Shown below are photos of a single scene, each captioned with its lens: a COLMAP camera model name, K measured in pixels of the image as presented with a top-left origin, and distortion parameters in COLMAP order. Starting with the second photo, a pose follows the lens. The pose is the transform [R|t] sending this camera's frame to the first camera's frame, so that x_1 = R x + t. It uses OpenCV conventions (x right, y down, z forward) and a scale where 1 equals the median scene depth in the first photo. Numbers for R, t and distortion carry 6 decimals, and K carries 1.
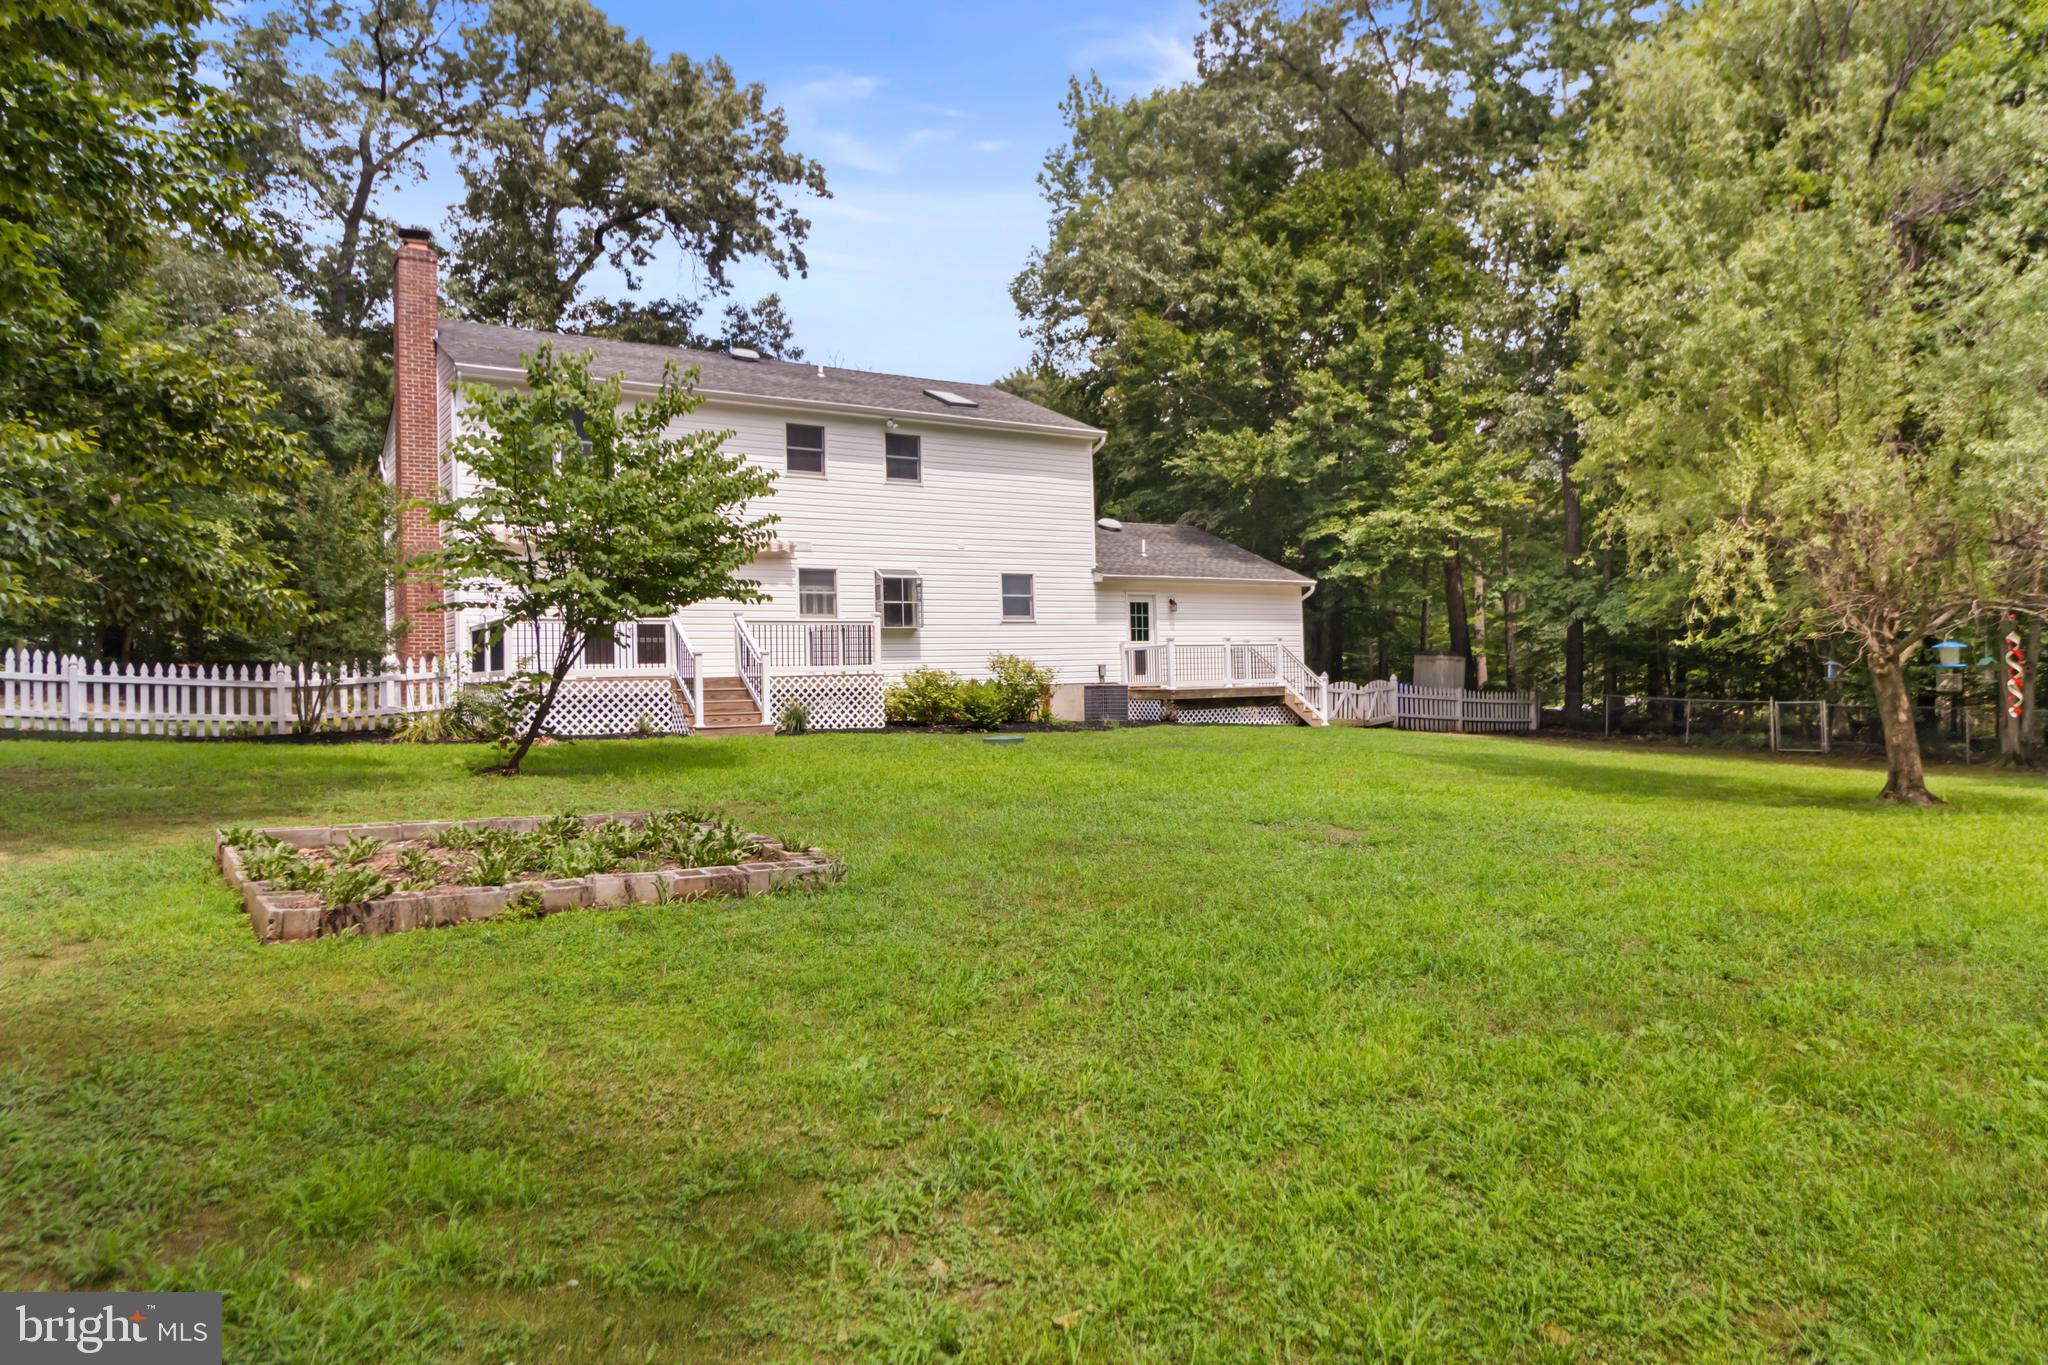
lens RADIAL K [[1320.7, 0, 1035.4], [0, 1320.7, 558.9], [0, 0, 1]] dist [-0.001372, -0.003638]
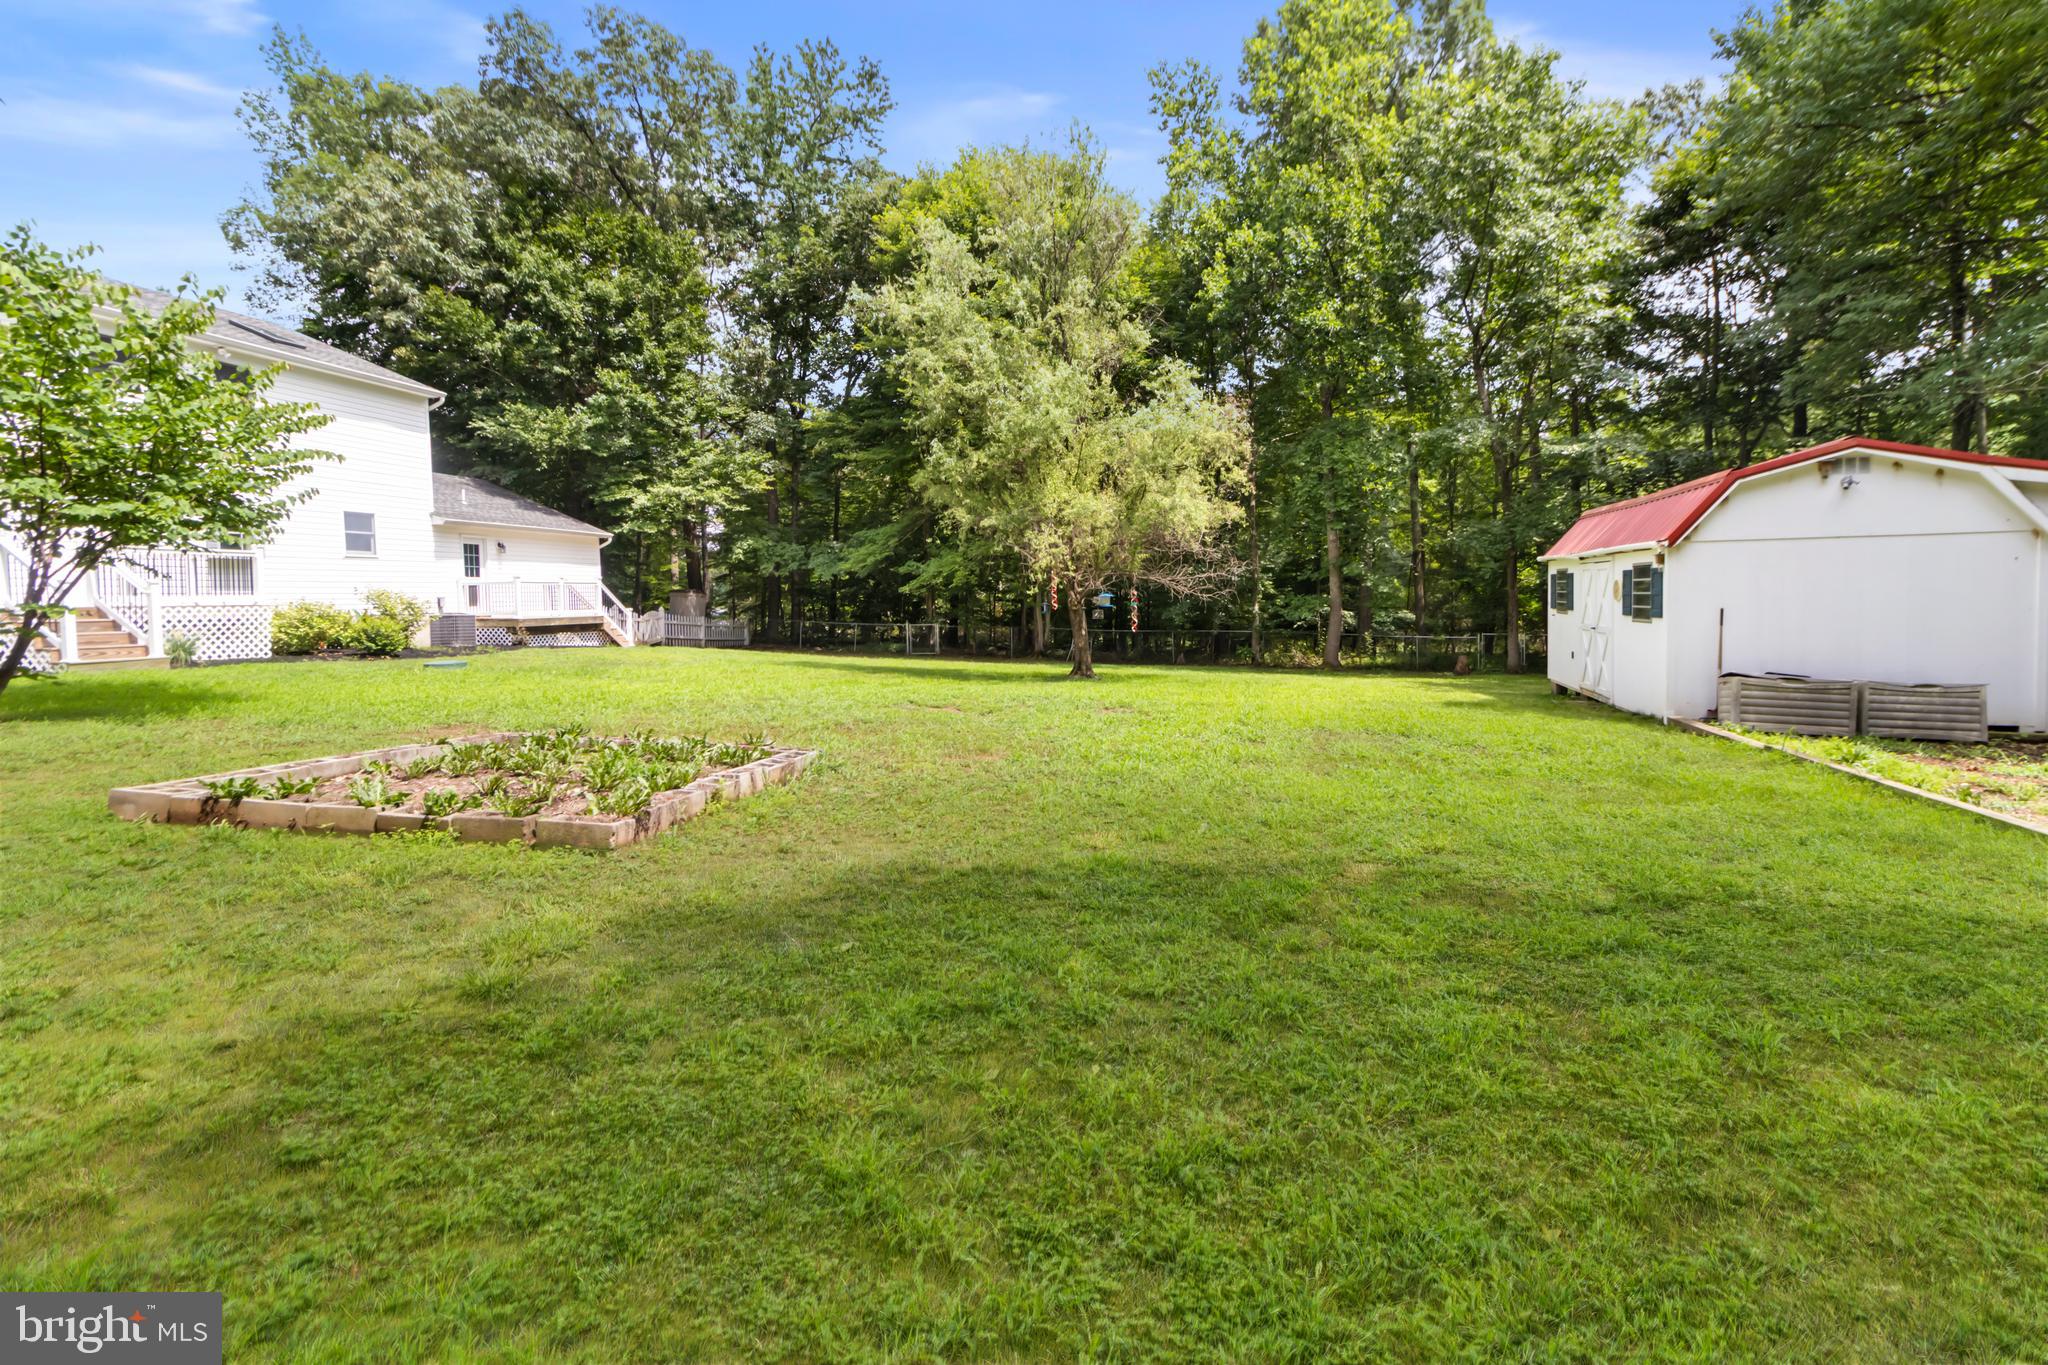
lens RADIAL K [[963.5, 0, 1069.7], [0, 963.5, 550.6], [0, 0, 1]] dist [0.001949, 0.000080]
pose [[0.676151, 0.046496, 0.735294, -0.178966], [-0.069477, 0.997583, 0.000807, 0.001278], [-0.733480, -0.051632, 0.677747, 0.032420]]
